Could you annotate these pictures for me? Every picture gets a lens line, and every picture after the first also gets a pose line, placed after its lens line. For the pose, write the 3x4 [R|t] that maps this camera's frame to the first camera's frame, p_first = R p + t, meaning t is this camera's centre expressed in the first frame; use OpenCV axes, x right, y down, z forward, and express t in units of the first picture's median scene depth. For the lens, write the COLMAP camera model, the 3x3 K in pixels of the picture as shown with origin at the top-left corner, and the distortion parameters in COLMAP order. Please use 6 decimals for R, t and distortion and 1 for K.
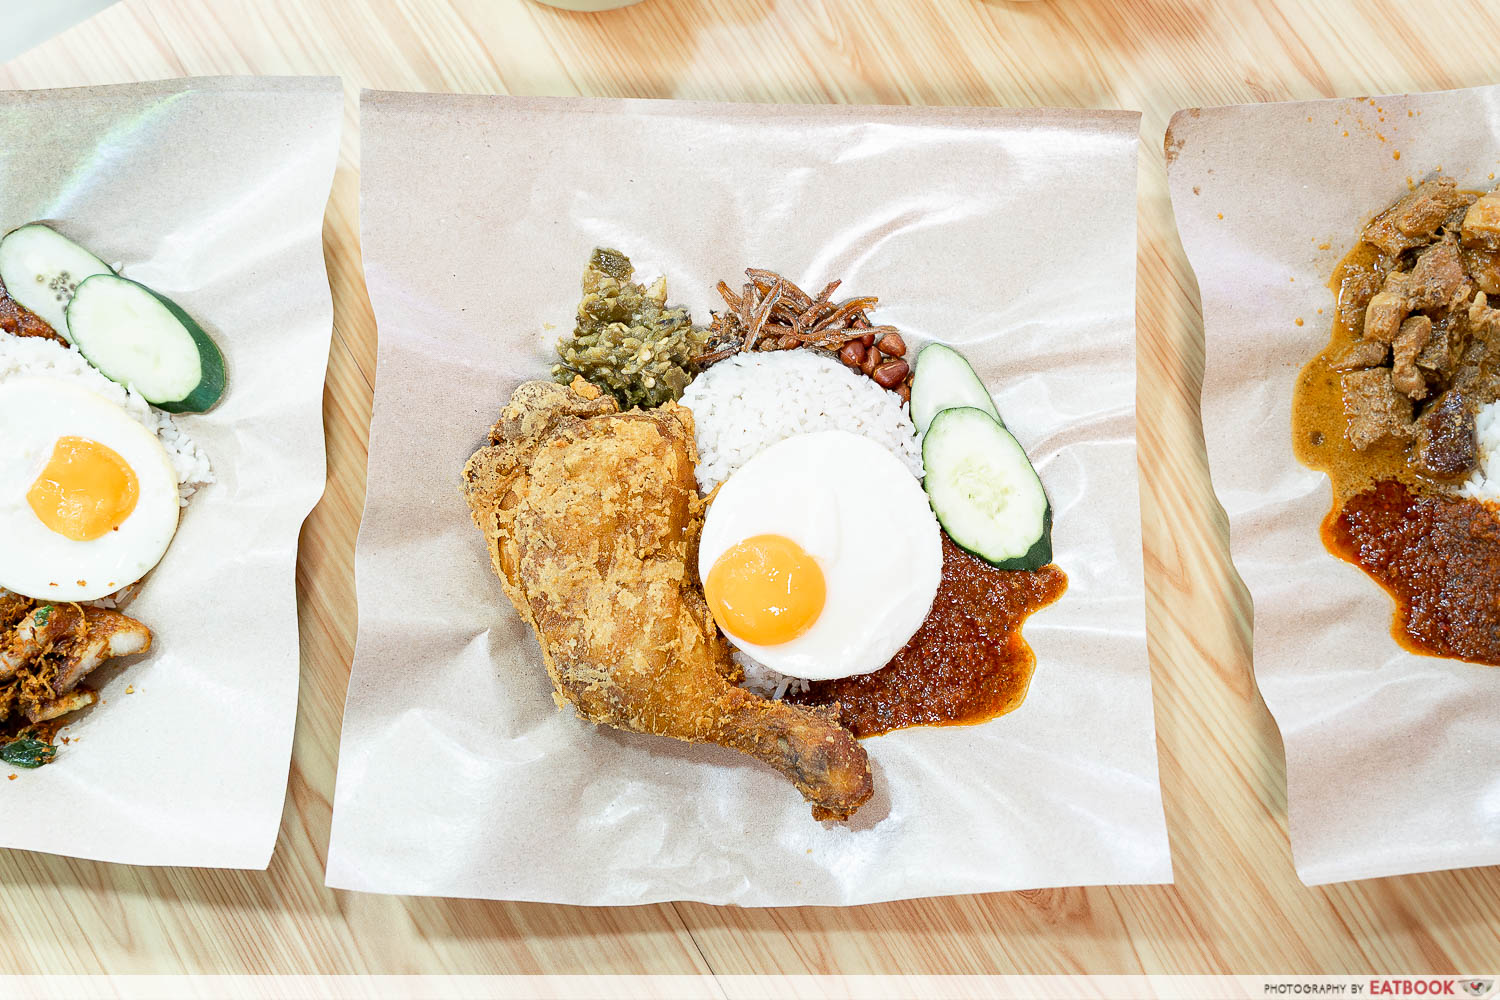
lens RADIAL K [[1804.6, 0, 726.9], [0, 1804.6, 496.1], [0, 0, 1]] dist [-0.005888, -0.001701]
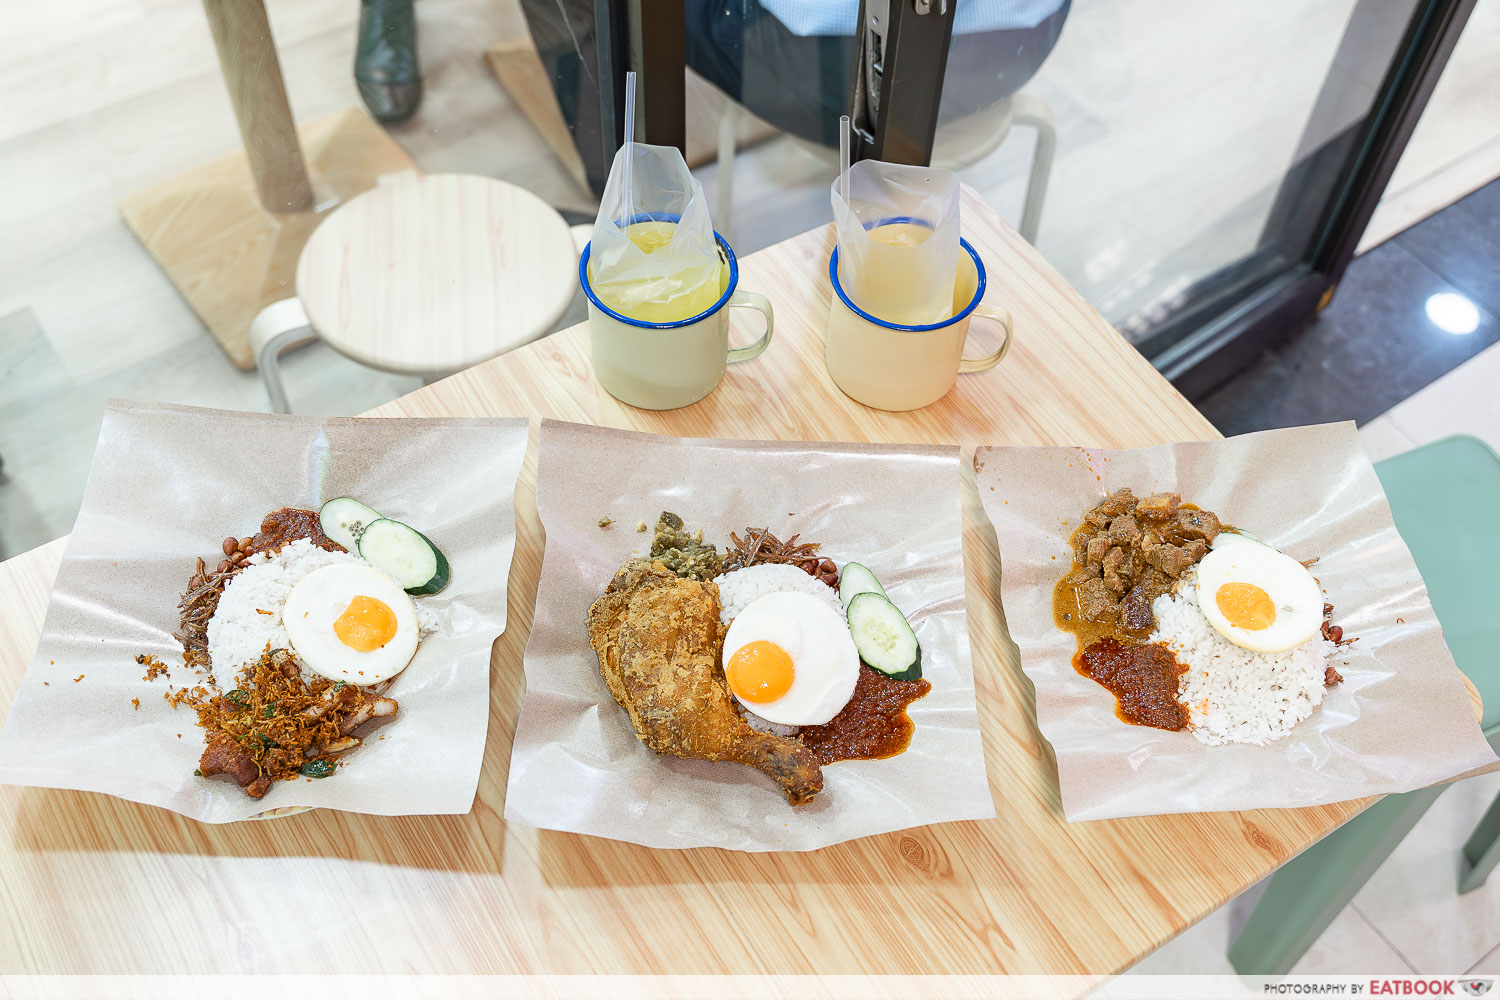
lens RADIAL K [[1535.3, 0, 750.0], [0, 1535.3, 500.0], [0, 0, 1]] dist [-0.016410, 0.001027]
pose [[0.998250, 0.027125, 0.052547, -0.069877], [-0.004042, 0.917812, -0.396995, 0.476533], [-0.058996, 0.396088, 0.916316, -0.425745]]
